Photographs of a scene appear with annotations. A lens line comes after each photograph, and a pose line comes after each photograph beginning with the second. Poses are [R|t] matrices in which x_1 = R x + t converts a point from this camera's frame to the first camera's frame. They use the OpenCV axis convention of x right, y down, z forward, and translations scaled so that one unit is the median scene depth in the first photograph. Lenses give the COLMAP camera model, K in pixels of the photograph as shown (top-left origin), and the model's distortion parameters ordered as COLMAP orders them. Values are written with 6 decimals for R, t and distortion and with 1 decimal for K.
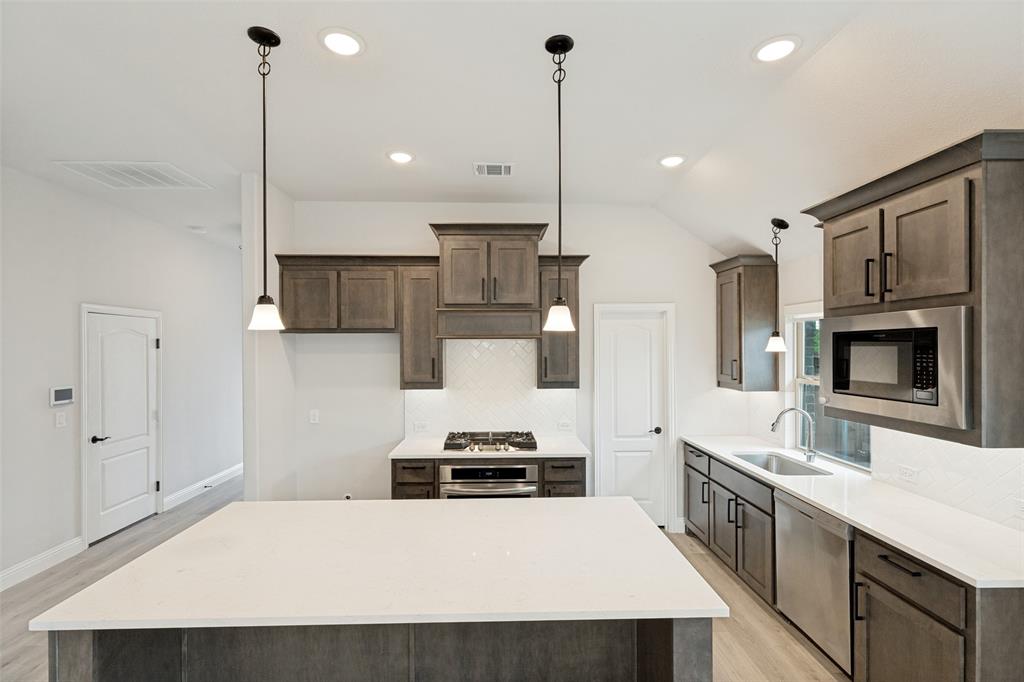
lens RADIAL K [[468.3, 0, 510.7], [0, 468.3, 347.6], [0, 0, 1]] dist [0.004999, 0.001538]
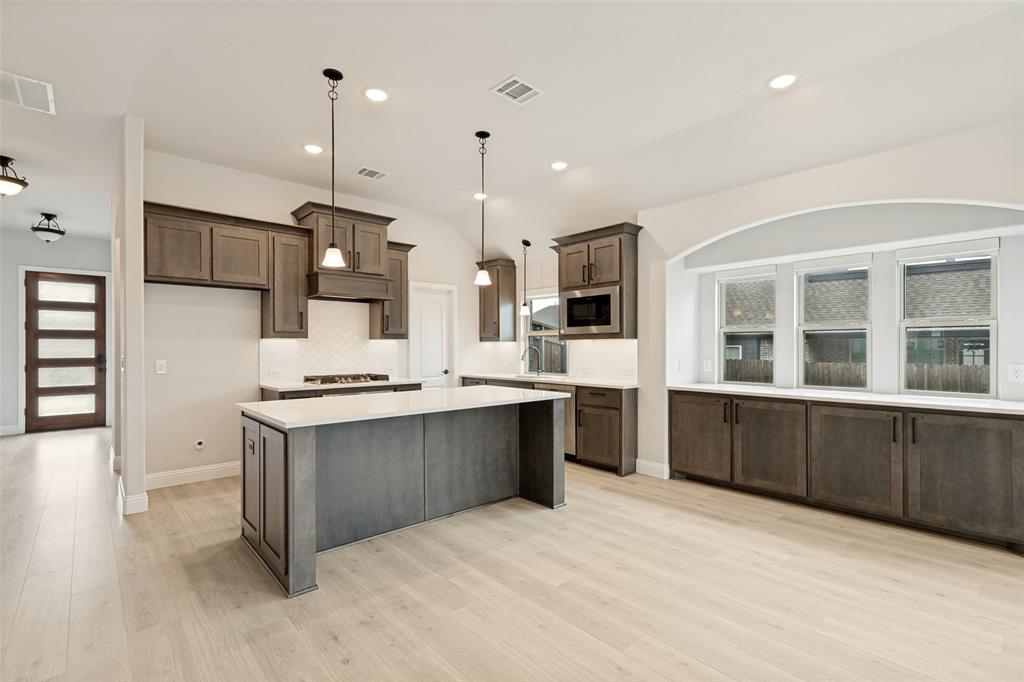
lens RADIAL K [[468.3, 0, 508.0], [0, 468.3, 346.2], [0, 0, 1]] dist [0.004999, 0.001538]
pose [[0.762317, 0.002950, 0.647197, -0.551667], [0.001395, 0.999980, -0.006201, 0.121348], [-0.647202, 0.005631, 0.762297, -0.273322]]
